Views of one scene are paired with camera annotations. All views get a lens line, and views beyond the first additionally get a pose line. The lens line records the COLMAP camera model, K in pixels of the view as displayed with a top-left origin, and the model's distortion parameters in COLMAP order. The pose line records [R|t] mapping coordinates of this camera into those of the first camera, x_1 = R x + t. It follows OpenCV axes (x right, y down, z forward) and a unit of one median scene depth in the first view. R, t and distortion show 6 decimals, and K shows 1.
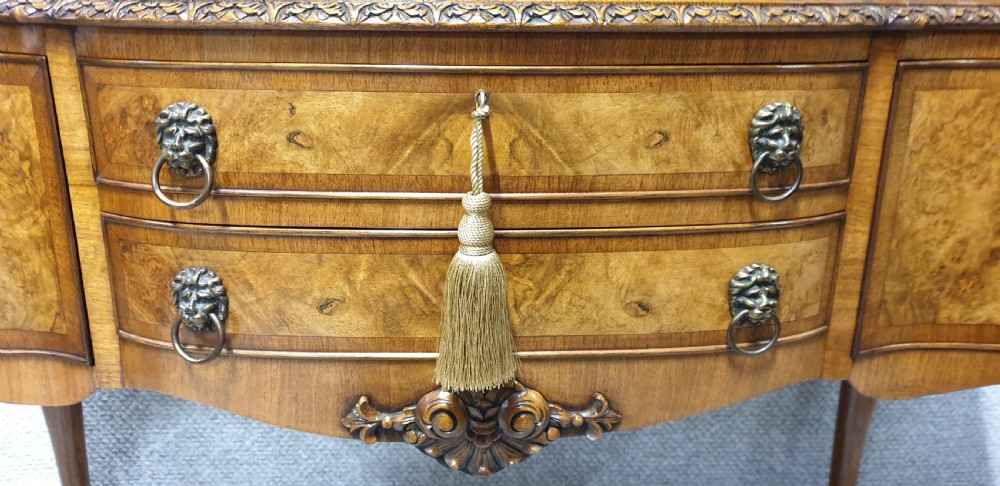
lens RADIAL K [[776.2, 0, 506.8], [0, 776.2, 239.6], [0, 0, 1]] dist [-0.004198, 0.003130]
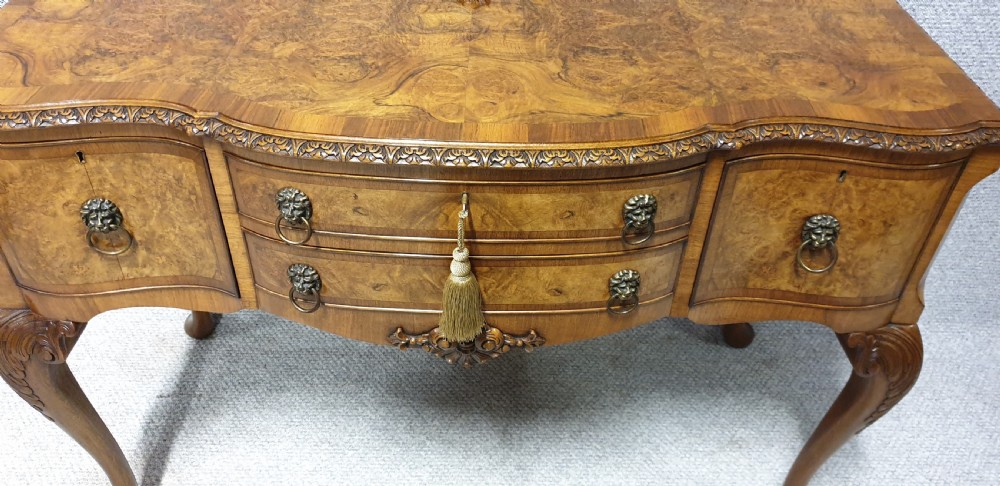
lens RADIAL K [[767.1, 0, 508.5], [0, 767.1, 243.7], [0, 0, 1]] dist [0.022026, -0.003637]
pose [[0.999054, 0.040394, -0.016081, 0.084907], [-0.031460, 0.926929, 0.373917, -0.636334], [0.030010, -0.373057, 0.927323, -0.541767]]
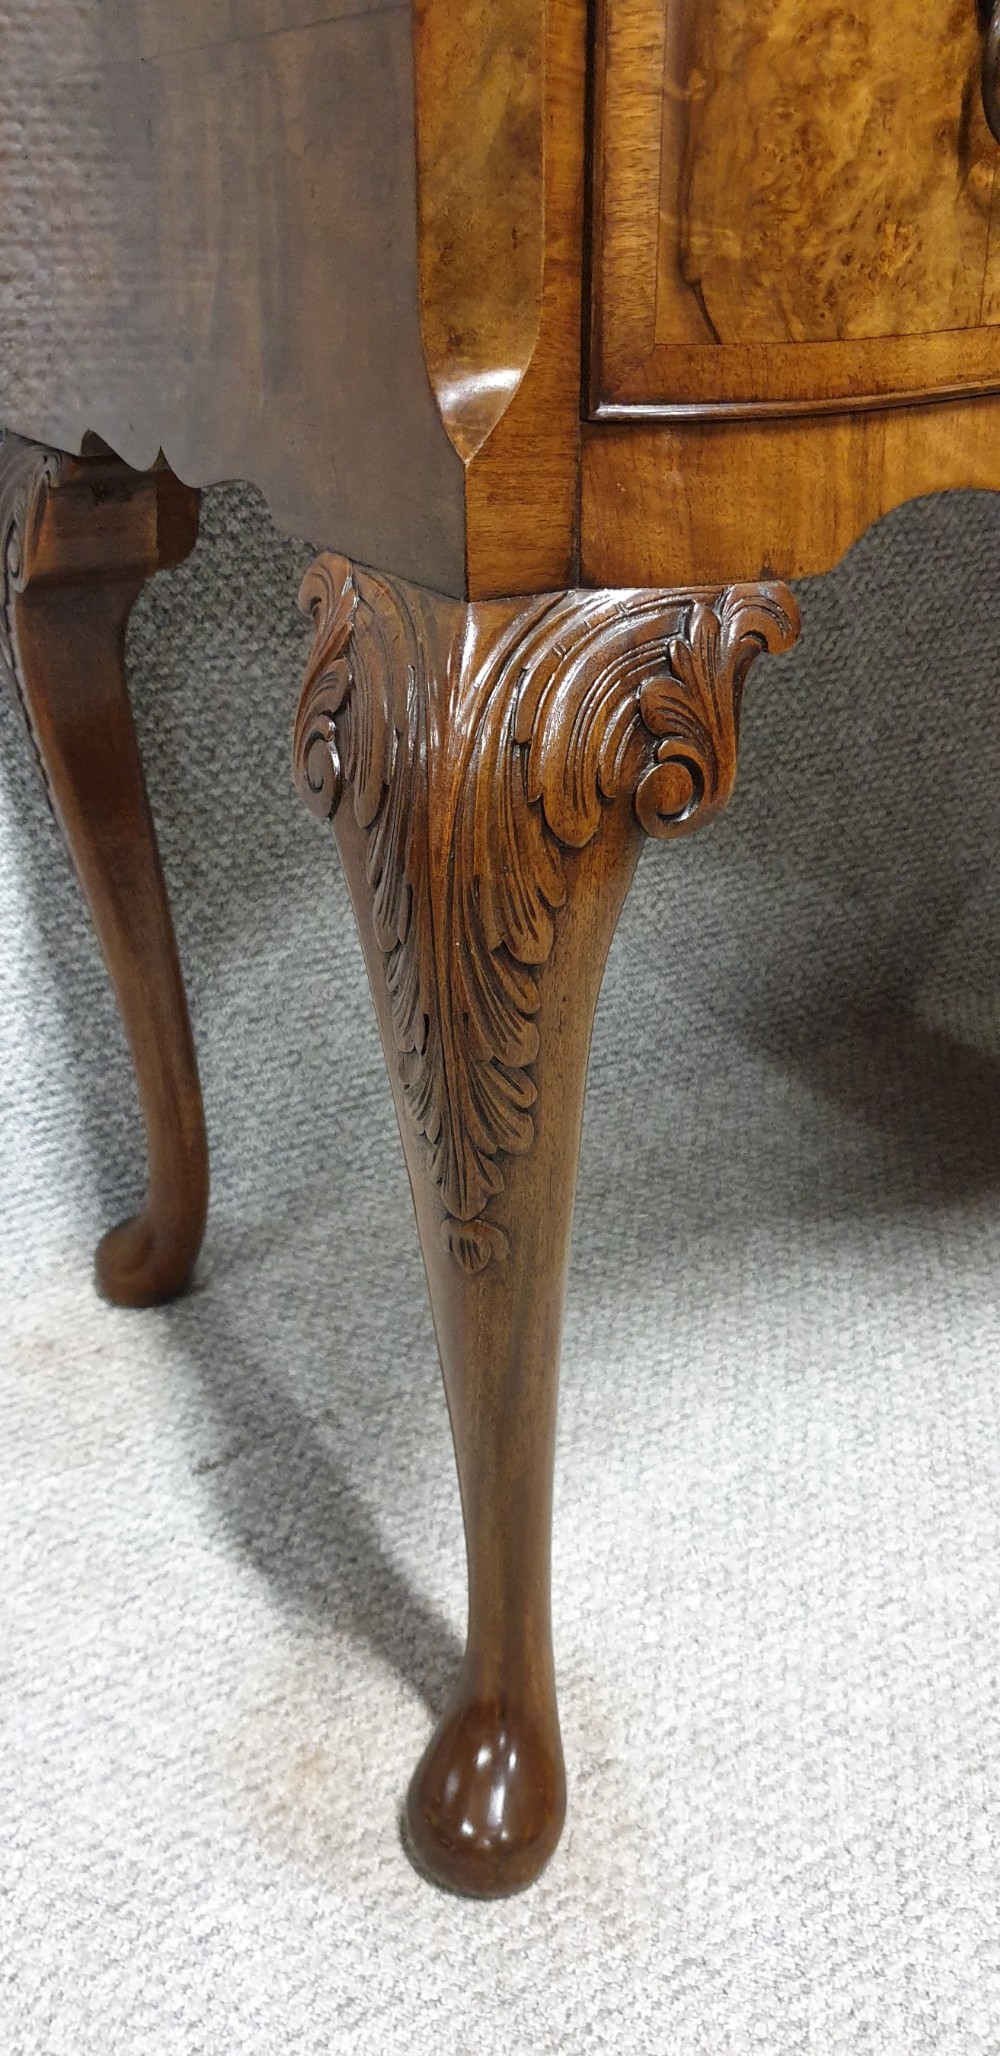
lens RADIAL K [[1577.2, 0, 522.9], [0, 1577.2, 1059.6], [0, 0, 1]] dist [0.022026, -0.003637]
pose [[0.885624, -0.241634, 0.396589, -1.512356], [0.164485, 0.961827, 0.218710, 0.291533], [-0.434297, -0.128462, 0.891562, 0.291911]]
